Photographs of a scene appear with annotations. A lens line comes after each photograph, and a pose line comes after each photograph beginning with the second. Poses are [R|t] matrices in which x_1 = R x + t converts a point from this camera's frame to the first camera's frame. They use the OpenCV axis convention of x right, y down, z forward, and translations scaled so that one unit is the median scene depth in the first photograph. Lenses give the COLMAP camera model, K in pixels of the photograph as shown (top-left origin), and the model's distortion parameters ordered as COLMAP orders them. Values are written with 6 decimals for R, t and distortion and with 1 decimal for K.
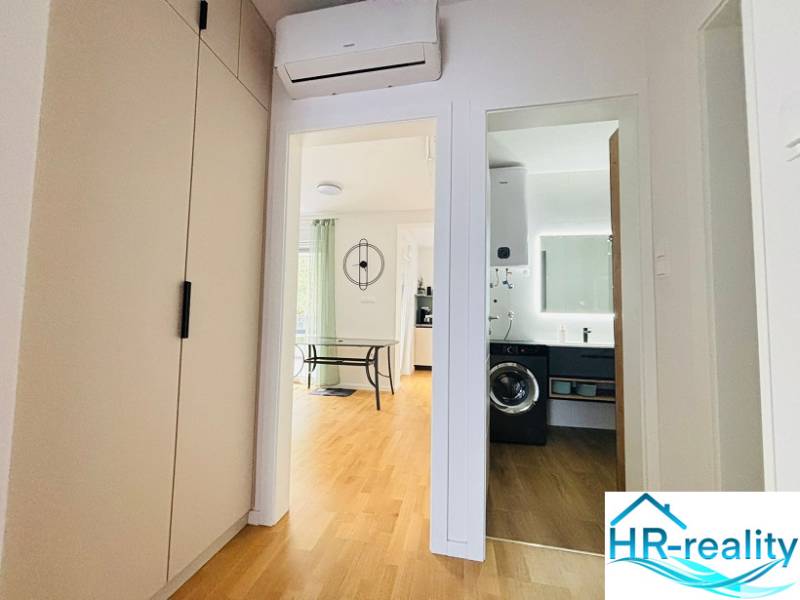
lens RADIAL K [[318.5, 0, 403.8], [0, 318.5, 301.8], [0, 0, 1]] dist [0.004224, 0.000240]
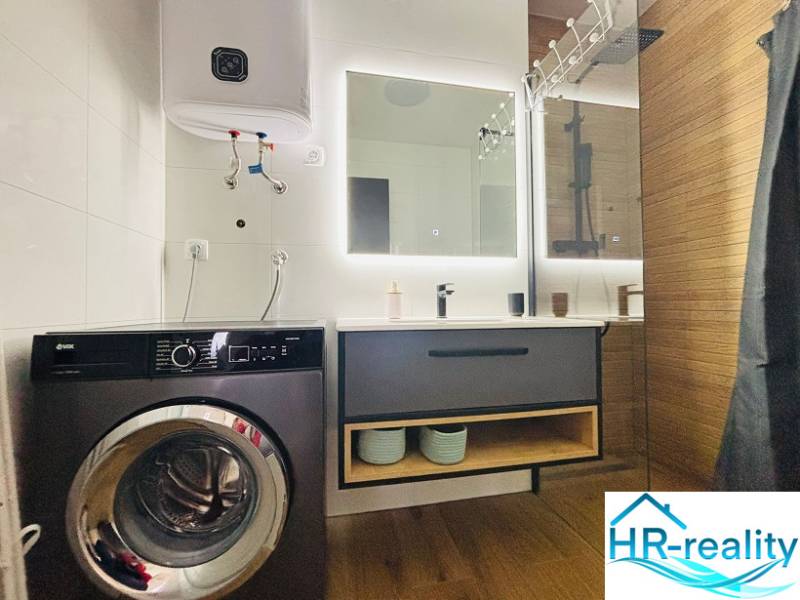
lens RADIAL K [[318.5, 0, 397.1], [0, 318.5, 302.1], [0, 0, 1]] dist [0.004224, 0.000240]
pose [[0.930016, -0.018228, 0.367068, 0.365874], [0.002936, 0.999106, 0.042175, 0.089042], [-0.367508, -0.038145, 0.929238, 0.640180]]
